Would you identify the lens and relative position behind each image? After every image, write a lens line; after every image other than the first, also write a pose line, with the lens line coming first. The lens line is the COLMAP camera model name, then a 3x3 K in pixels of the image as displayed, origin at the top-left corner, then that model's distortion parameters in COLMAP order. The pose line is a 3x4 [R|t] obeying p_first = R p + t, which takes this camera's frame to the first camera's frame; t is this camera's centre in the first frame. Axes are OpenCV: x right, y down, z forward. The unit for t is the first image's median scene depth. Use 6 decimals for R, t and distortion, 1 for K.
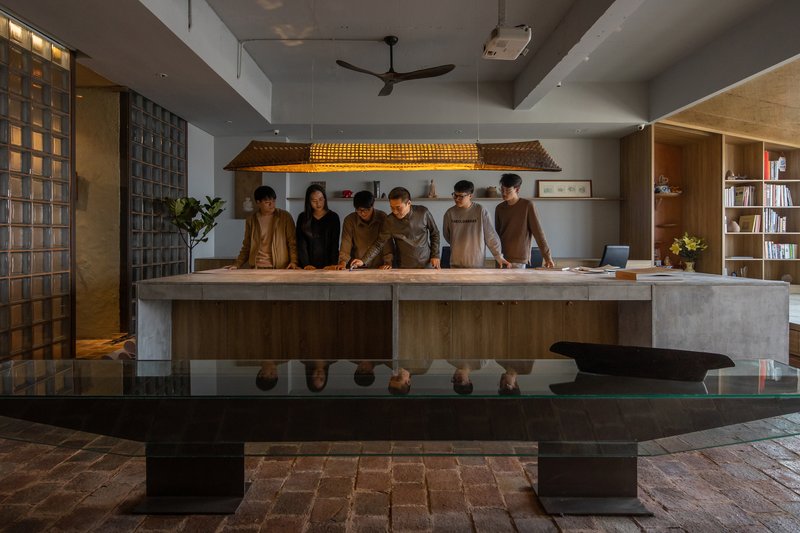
lens RADIAL K [[422.9, 0, 395.8], [0, 422.9, 237.3], [0, 0, 1]] dist [0.001308, -0.000164]
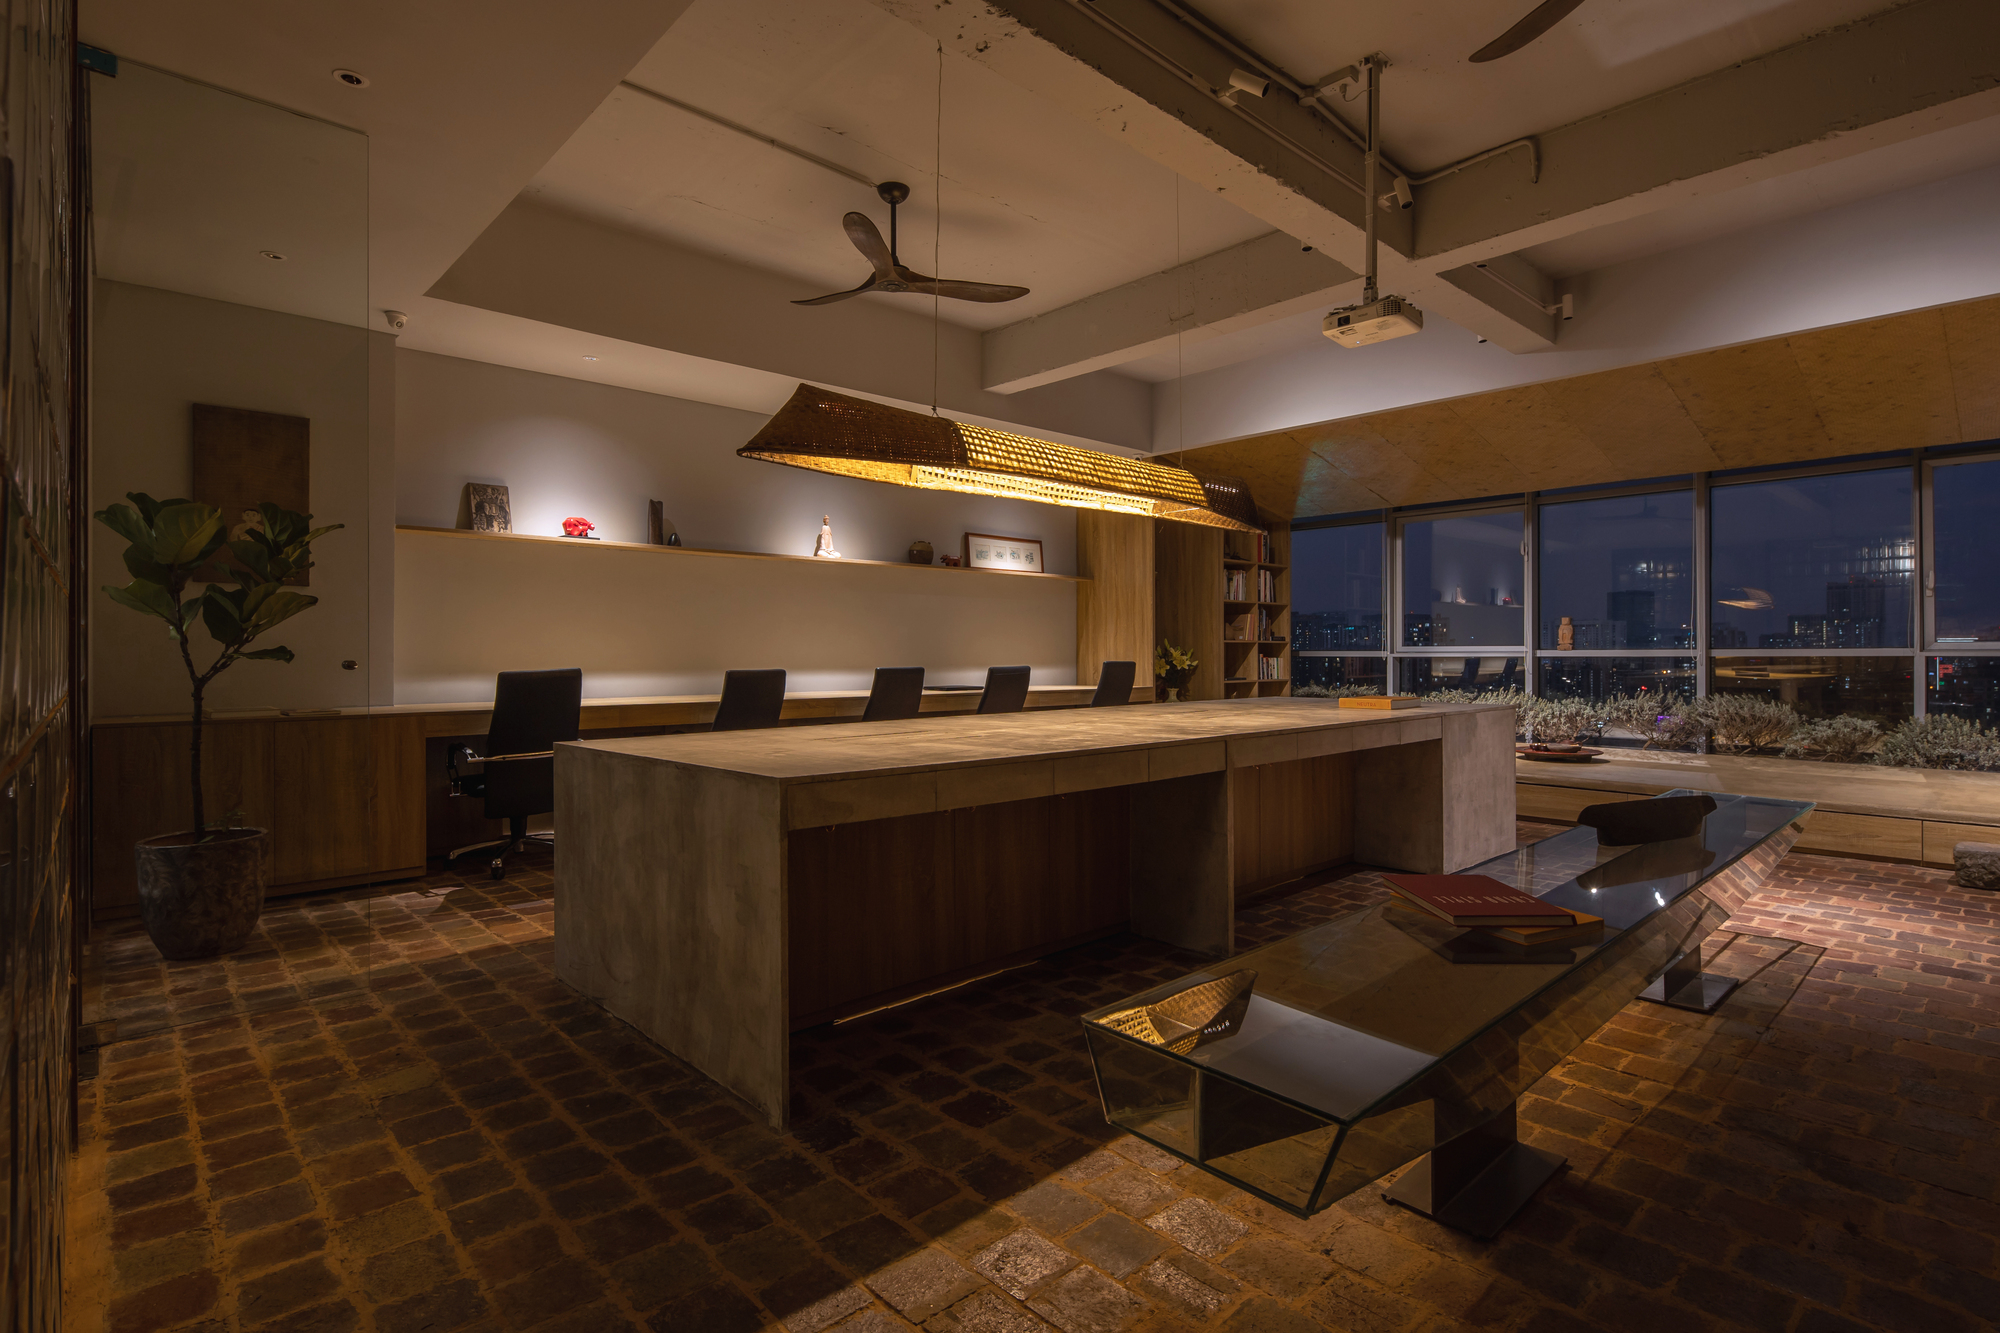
lens RADIAL K [[960.5, 0, 981.8], [0, 960.5, 661.9], [0, 0, 1]] dist [-0.000172, -0.000833]
pose [[0.743251, -0.008595, 0.668957, -0.482138], [0.000184, 0.999920, 0.012643, 0.002026], [-0.669012, -0.009274, 0.743193, 0.166283]]
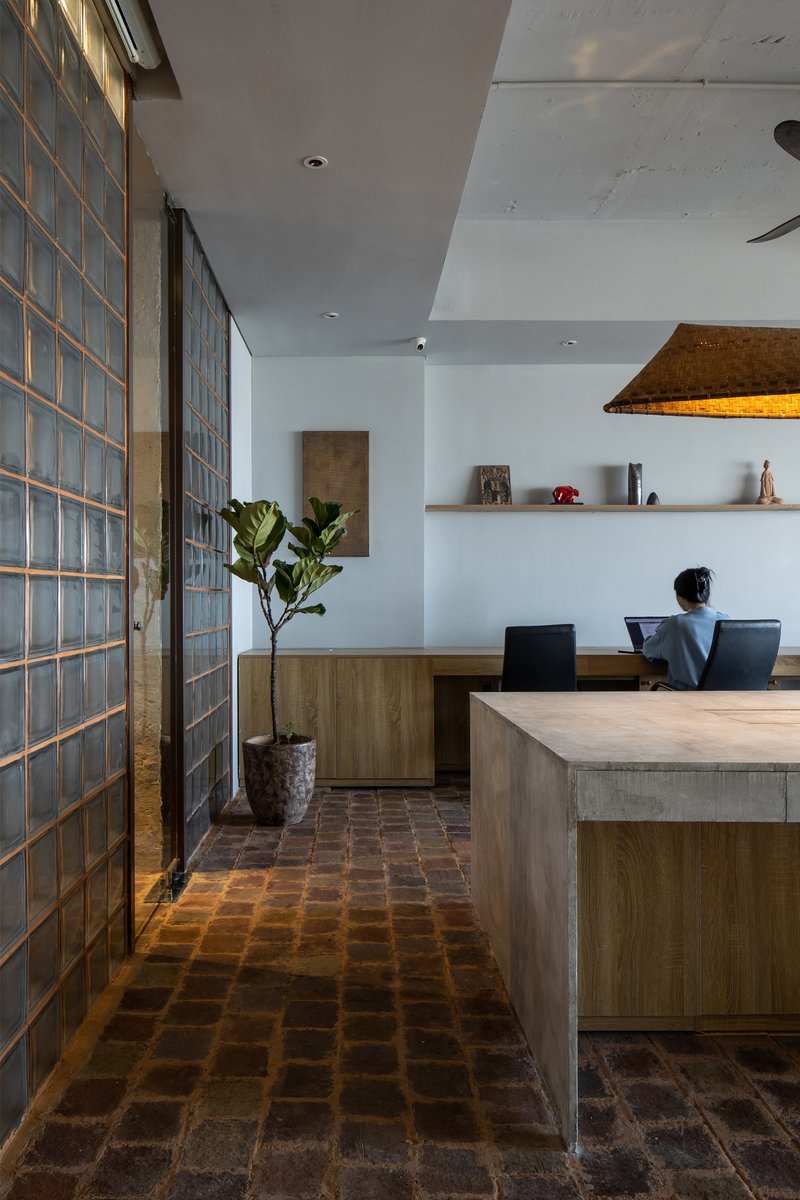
lens RADIAL K [[850.8, 0, 352.1], [0, 850.8, 606.7], [0, 0, 1]] dist [-0.002169, -0.002397]
pose [[0.999992, -0.003727, 0.001671, -0.379781], [0.003710, 0.999940, 0.010262, -0.004885], [-0.001709, -0.010256, 0.999946, 0.192670]]
